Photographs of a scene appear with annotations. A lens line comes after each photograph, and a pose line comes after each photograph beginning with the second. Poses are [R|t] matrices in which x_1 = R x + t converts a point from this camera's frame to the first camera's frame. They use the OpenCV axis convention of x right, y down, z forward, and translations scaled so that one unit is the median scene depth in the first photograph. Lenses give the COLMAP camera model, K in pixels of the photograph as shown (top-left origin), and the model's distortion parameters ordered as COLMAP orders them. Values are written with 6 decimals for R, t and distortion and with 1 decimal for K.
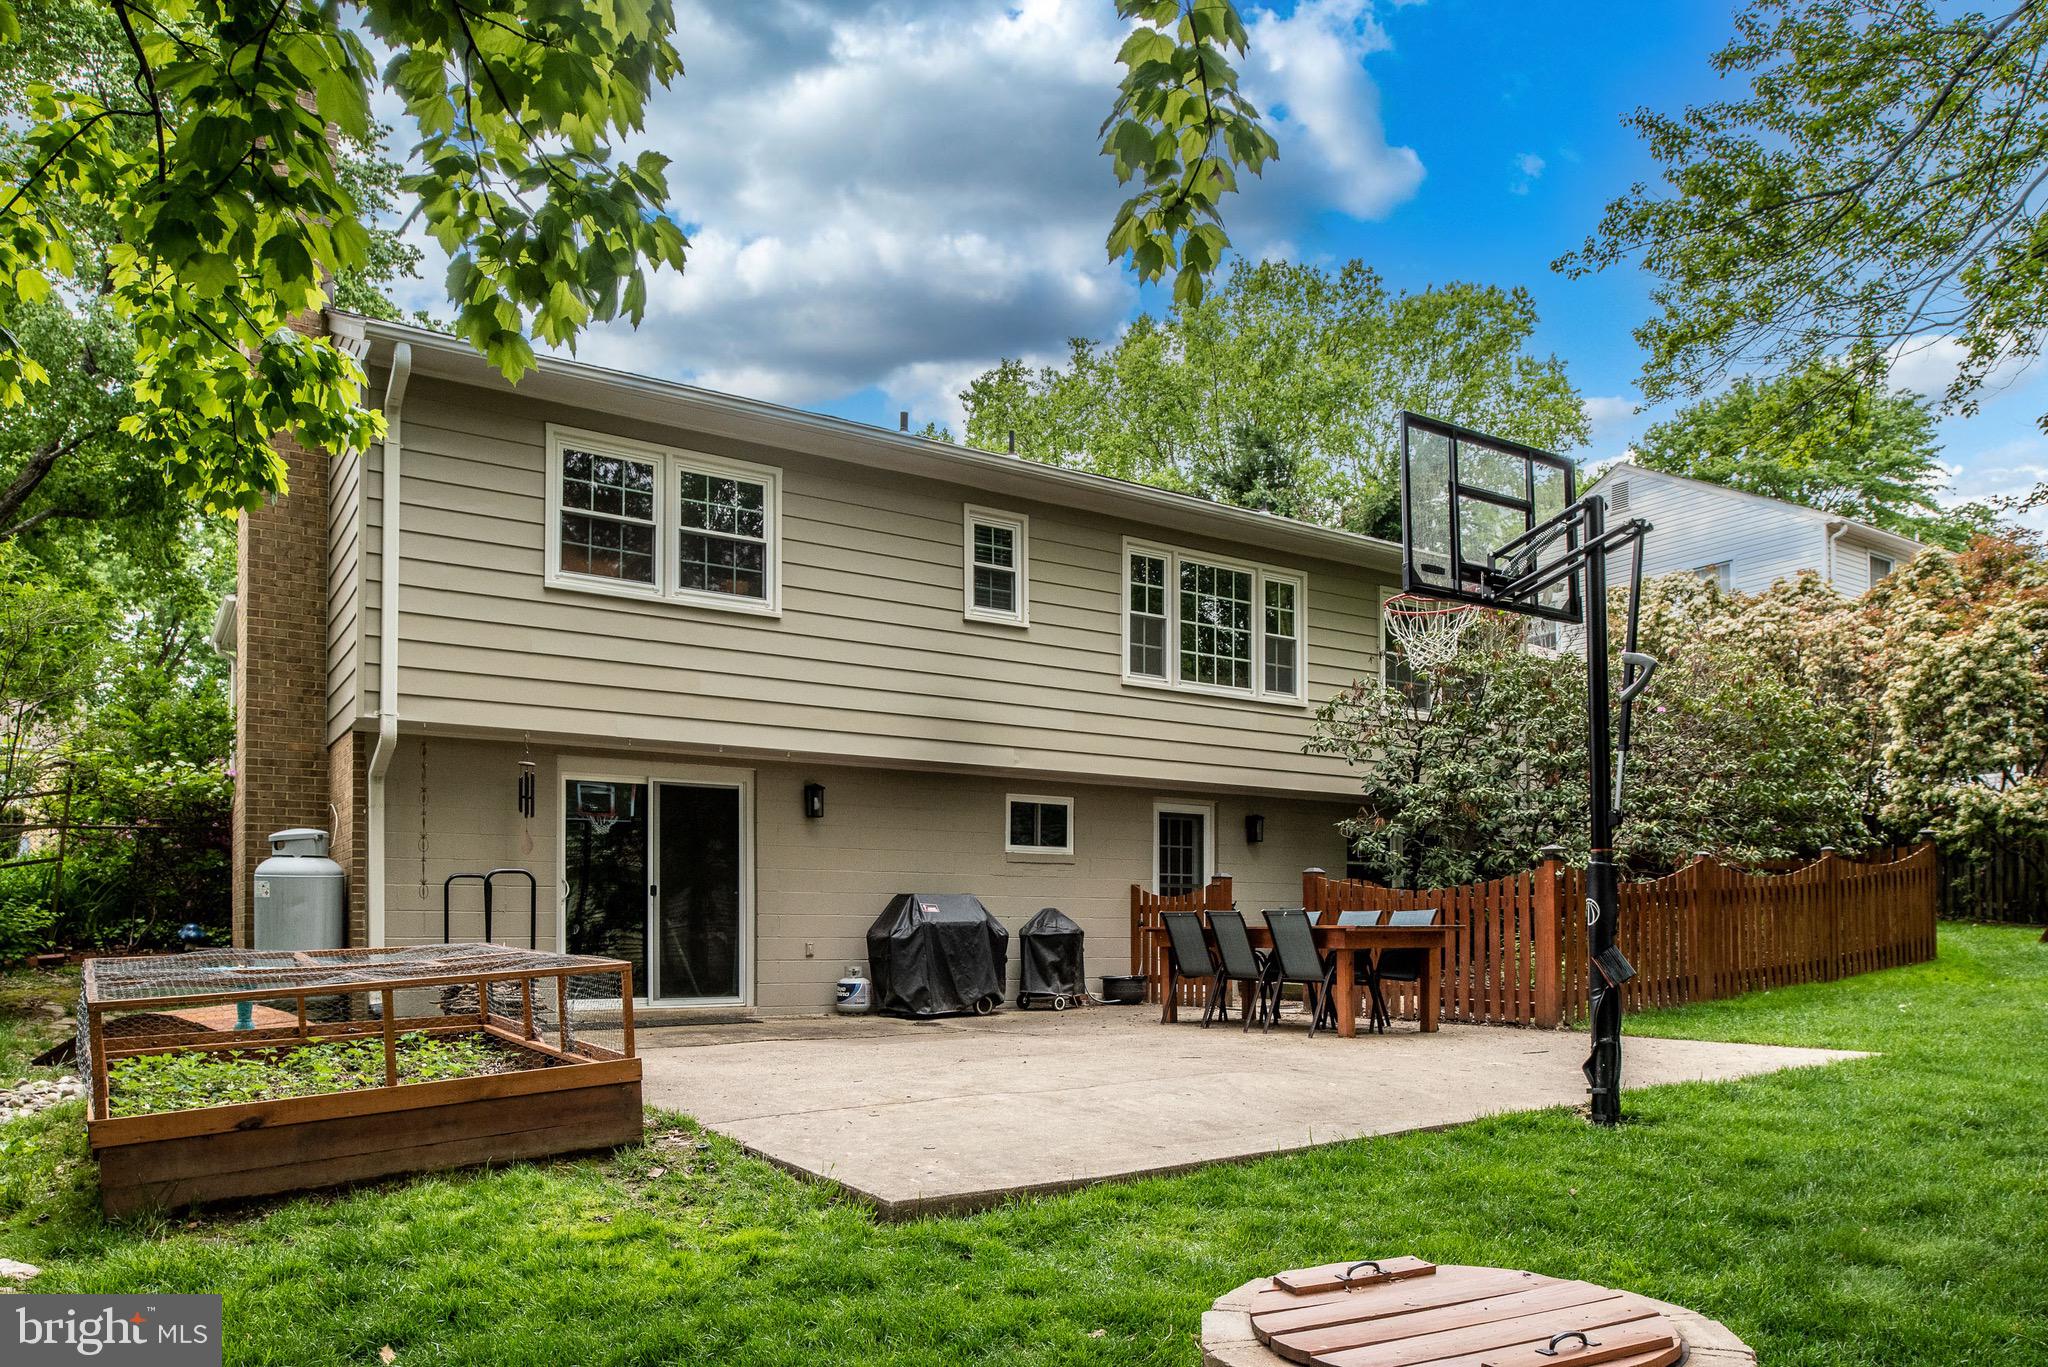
lens RADIAL K [[1410.6, 0, 1021.7], [0, 1410.6, 919.6], [0, 0, 1]] dist [-0.007347, -0.009855]
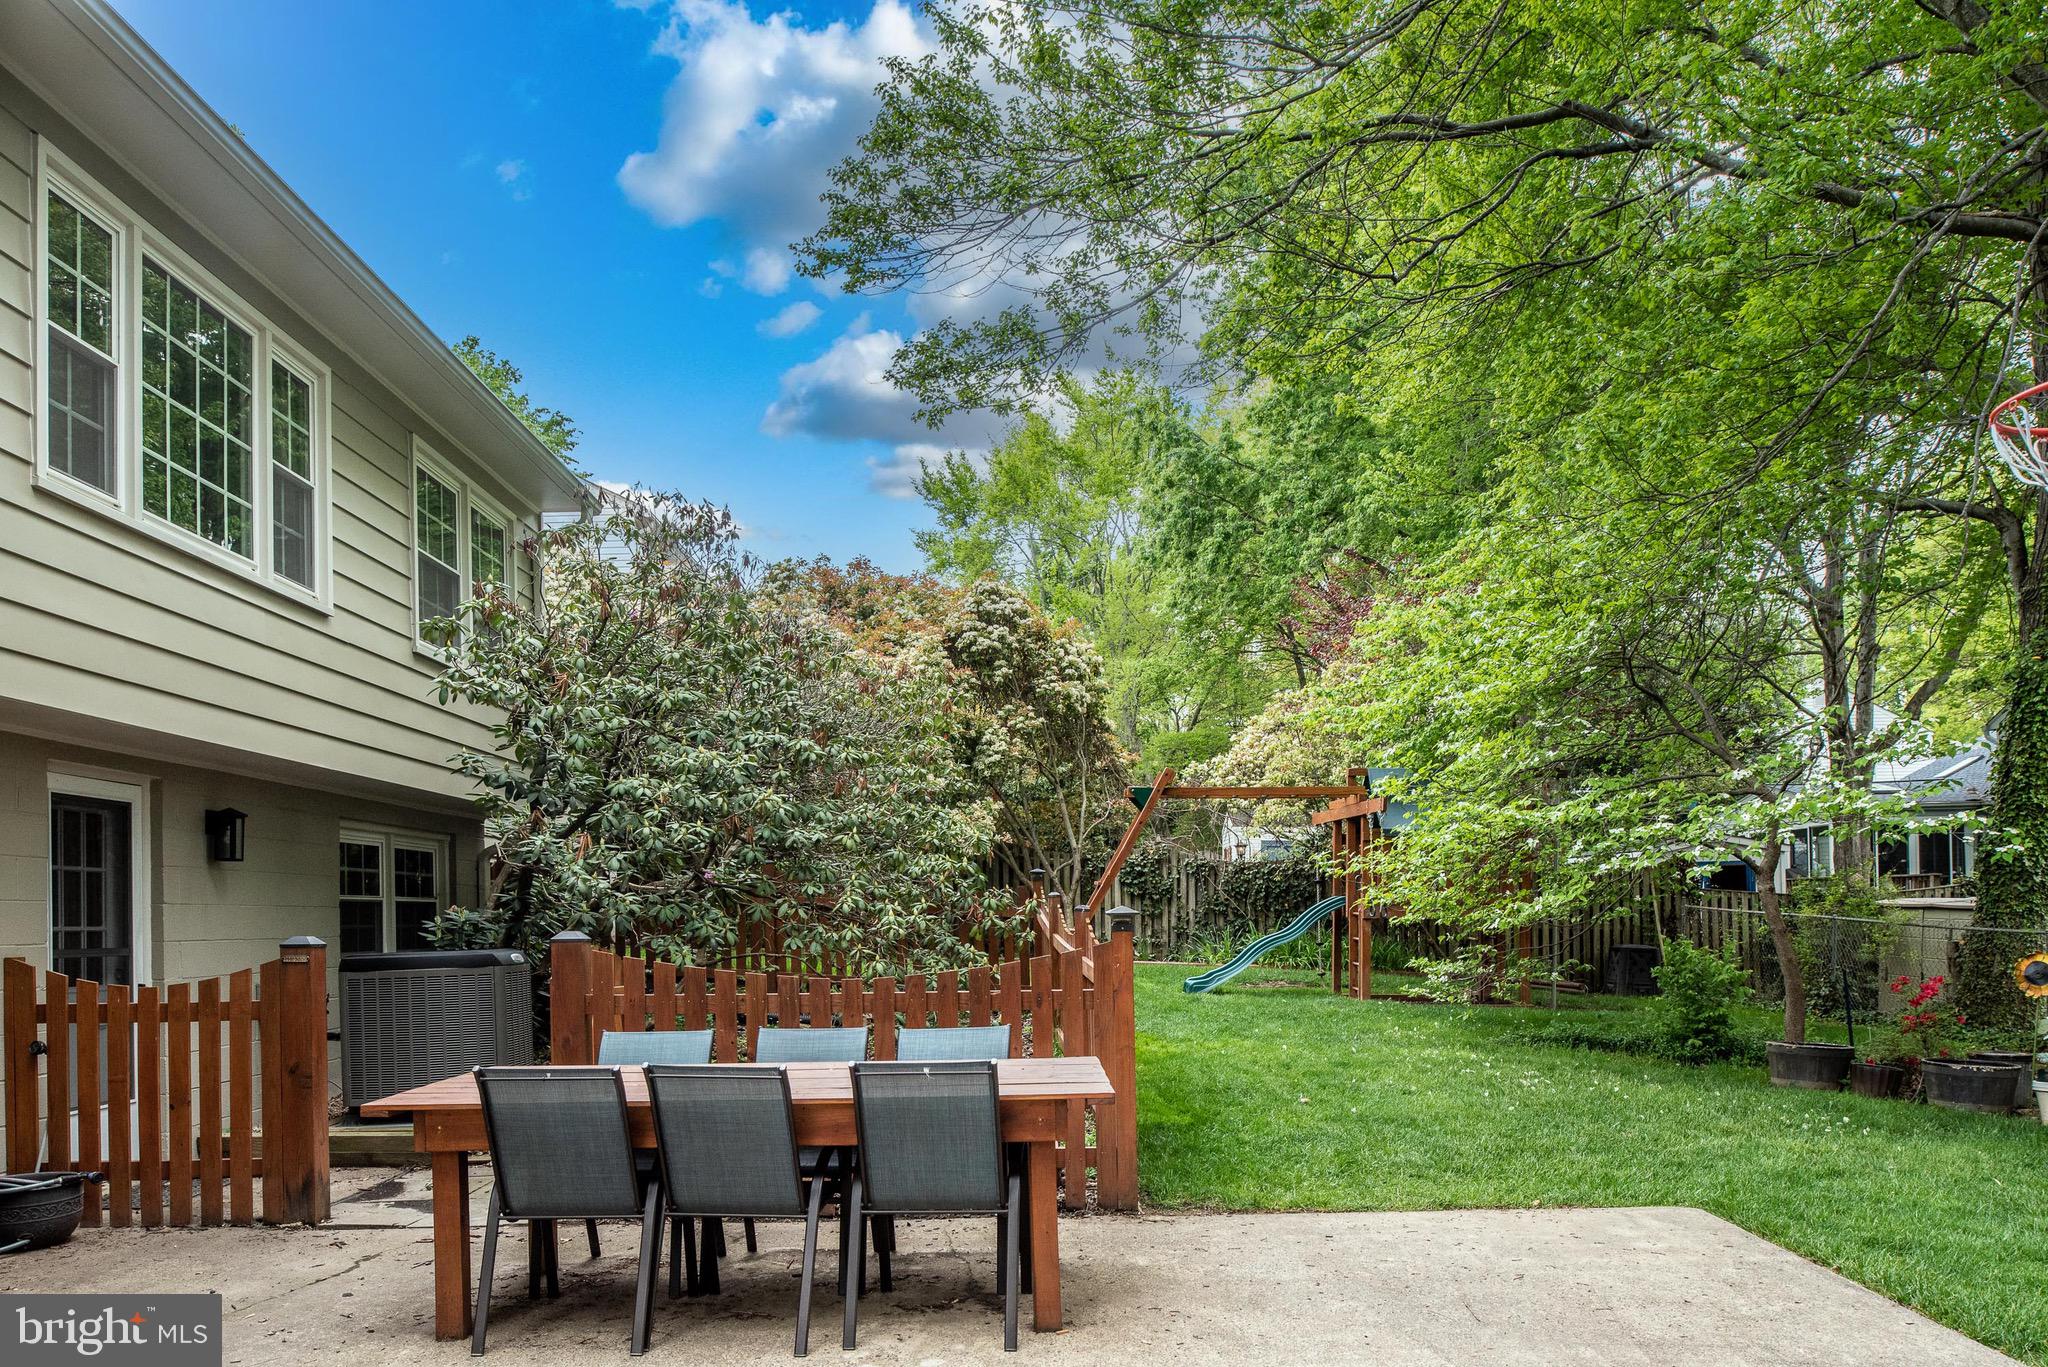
lens RADIAL K [[1410.6, 0, 1021.7], [0, 1410.6, 919.6], [0, 0, 1]] dist [-0.007347, -0.009855]
pose [[0.553091, -0.009022, 0.833072, -0.118218], [0.007125, 0.999956, 0.006099, -0.040119], [-0.833090, 0.002562, 0.553131, 0.545862]]
